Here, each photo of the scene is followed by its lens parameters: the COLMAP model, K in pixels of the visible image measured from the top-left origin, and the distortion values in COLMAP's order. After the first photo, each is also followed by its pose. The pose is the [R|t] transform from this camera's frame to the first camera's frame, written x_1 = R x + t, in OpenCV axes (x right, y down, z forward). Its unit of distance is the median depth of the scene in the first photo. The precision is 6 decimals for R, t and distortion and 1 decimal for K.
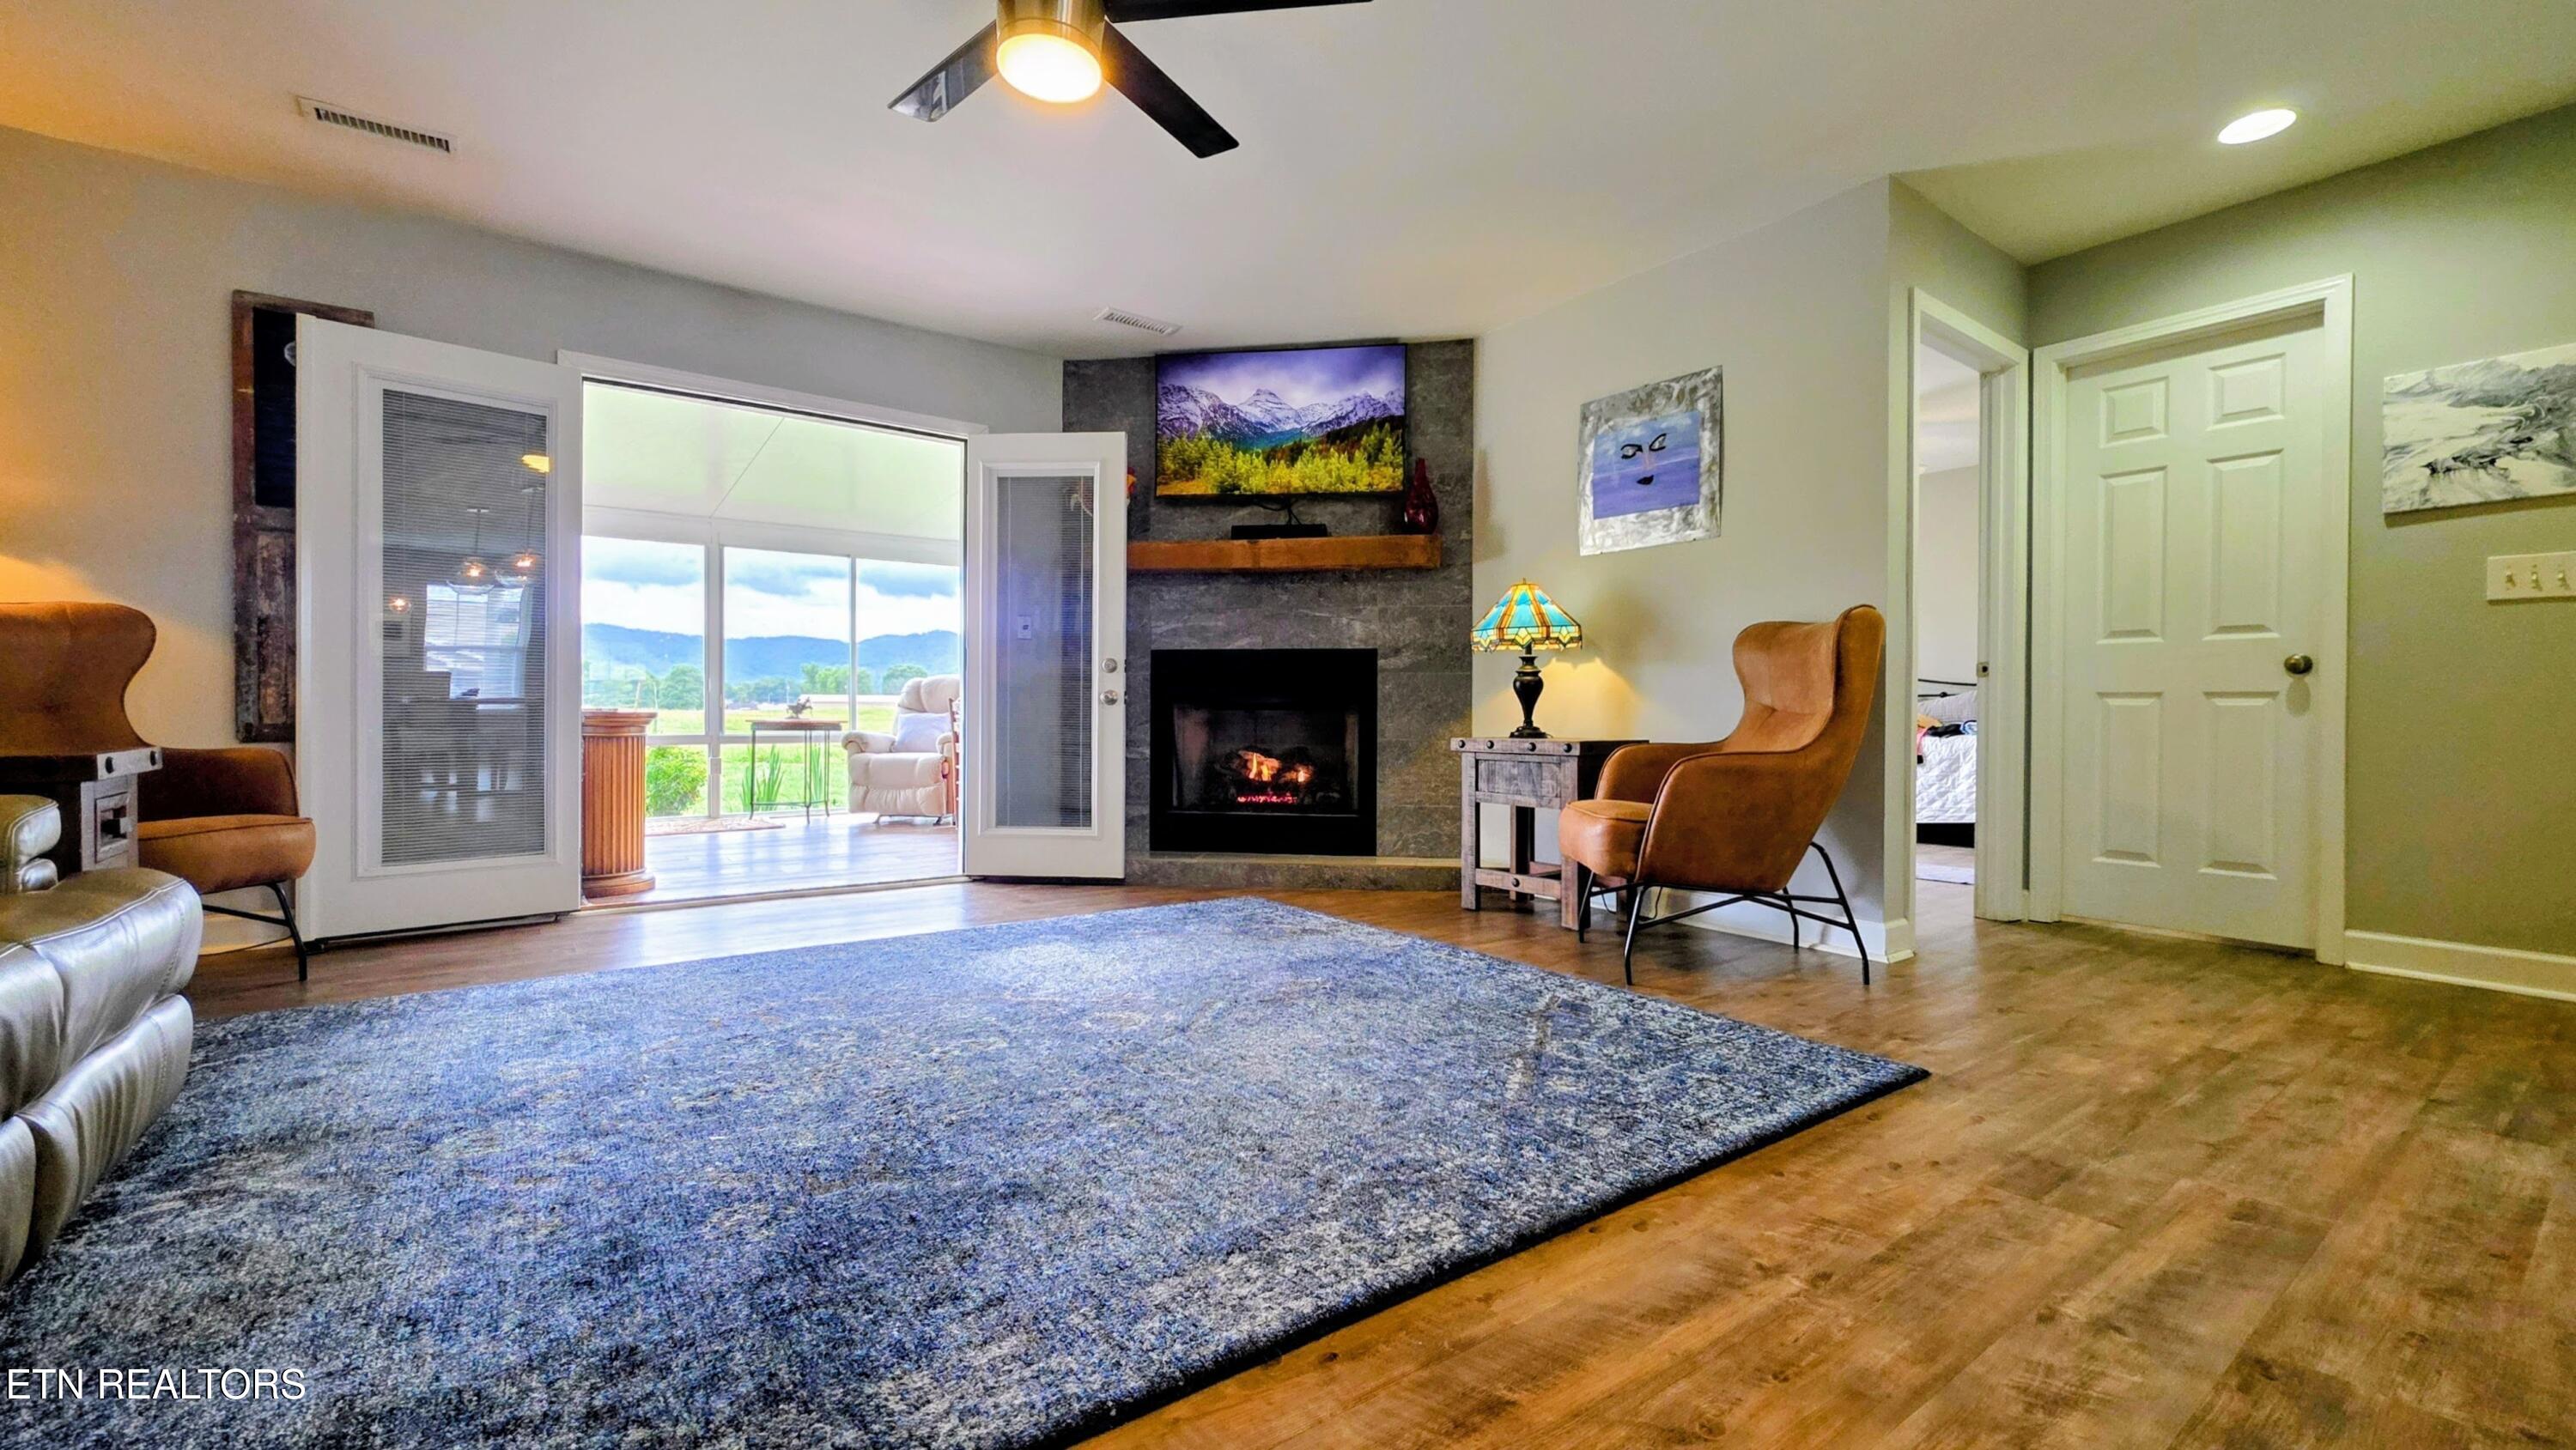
lens RADIAL K [[985.1, 0, 1342.8], [0, 985.1, 726.5], [0, 0, 1]] dist [0.002694, -0.000647]
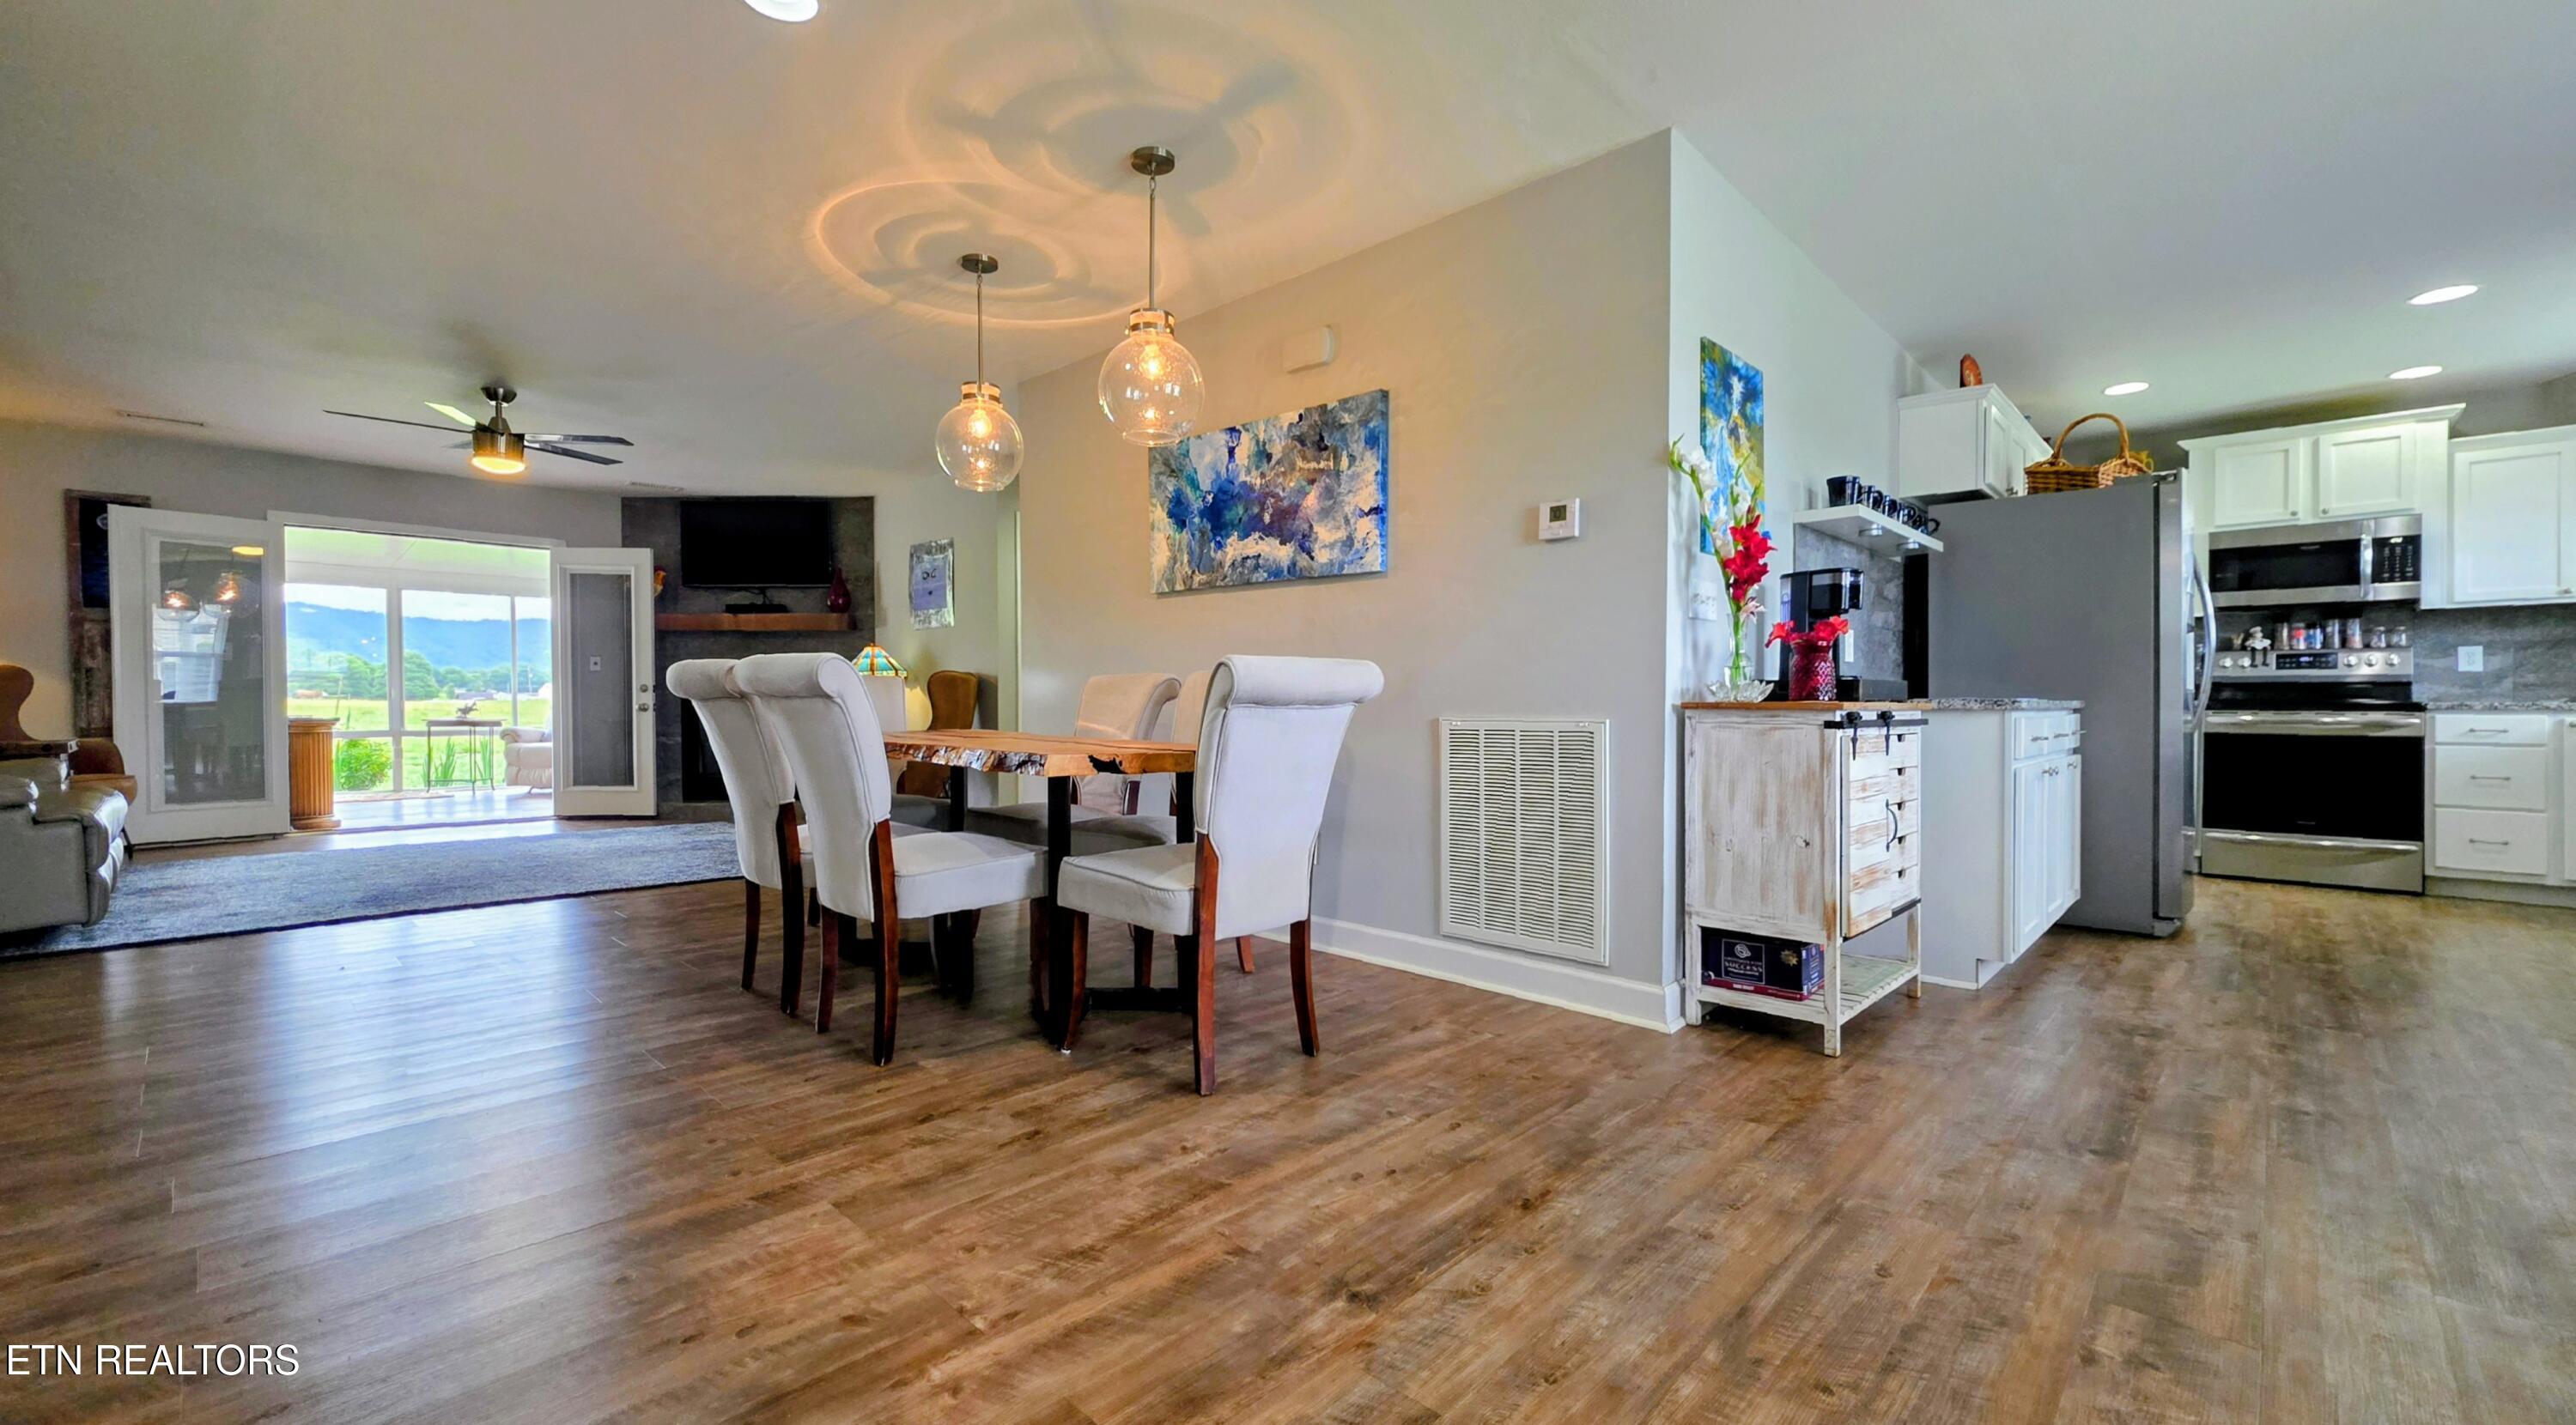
lens RADIAL K [[998.4, 0, 1327.1], [0, 998.4, 726.7], [0, 0, 1]] dist [-0.003679, 0.001071]
pose [[0.987988, -0.004809, 0.154458, 0.796354], [0.002879, 0.999915, 0.012714, -0.019135], [-0.154506, -0.012116, 0.987918, -1.057671]]
